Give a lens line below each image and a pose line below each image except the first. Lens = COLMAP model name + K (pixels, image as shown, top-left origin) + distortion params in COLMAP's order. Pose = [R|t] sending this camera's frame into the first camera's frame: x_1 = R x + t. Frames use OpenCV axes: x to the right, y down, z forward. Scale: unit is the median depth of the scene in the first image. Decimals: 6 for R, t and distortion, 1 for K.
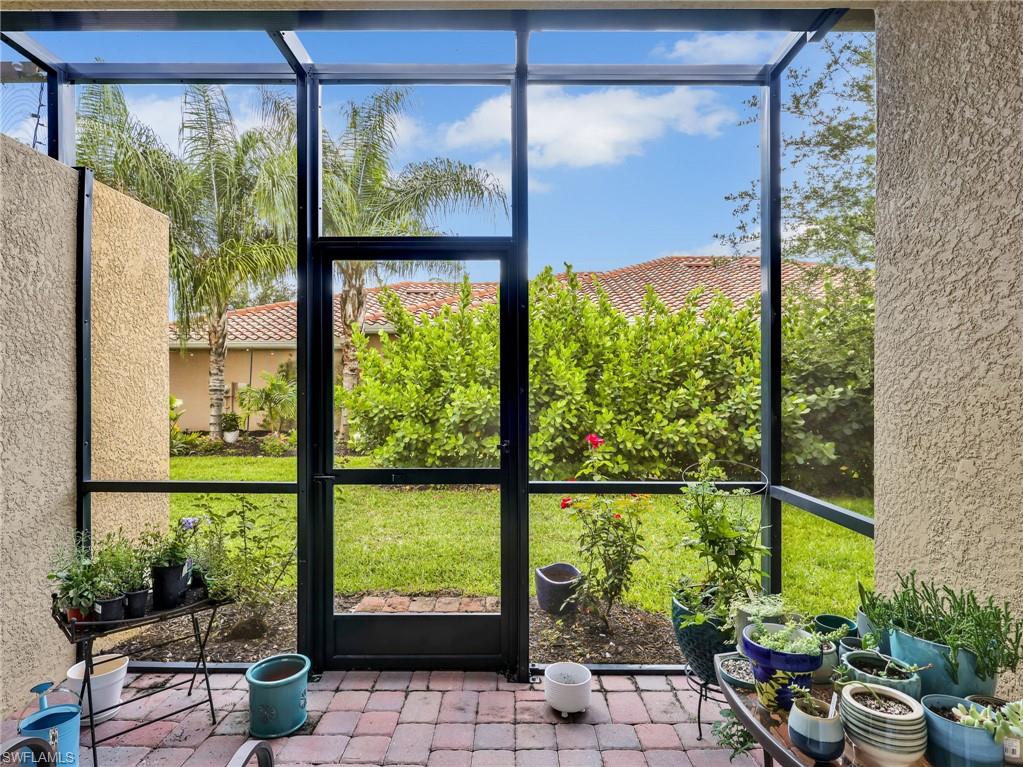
lens RADIAL K [[543.5, 0, 514.5], [0, 543.5, 391.1], [0, 0, 1]] dist [-0.006850, 0.002335]
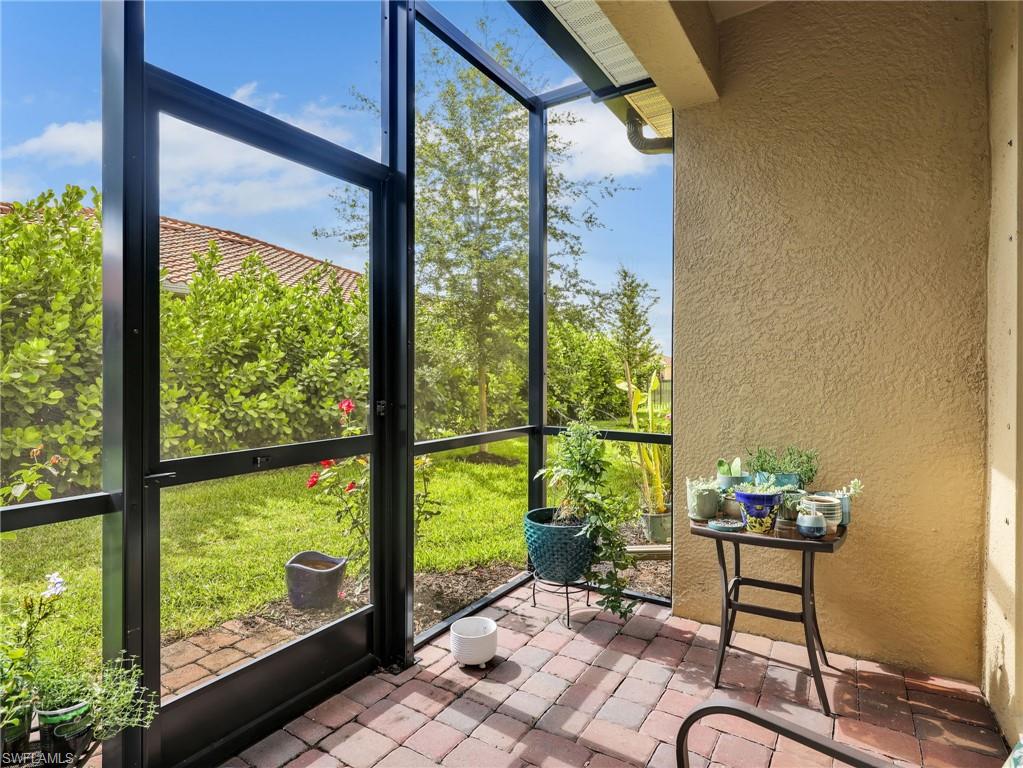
lens RADIAL K [[543.5, 0, 512.2], [0, 543.5, 376.0], [0, 0, 1]] dist [-0.006850, 0.002335]
pose [[0.539258, -0.004590, 0.842128, -0.994402], [0.001498, 0.999989, 0.004491, 0.074355], [-0.842139, -0.001160, 0.539259, 0.563854]]
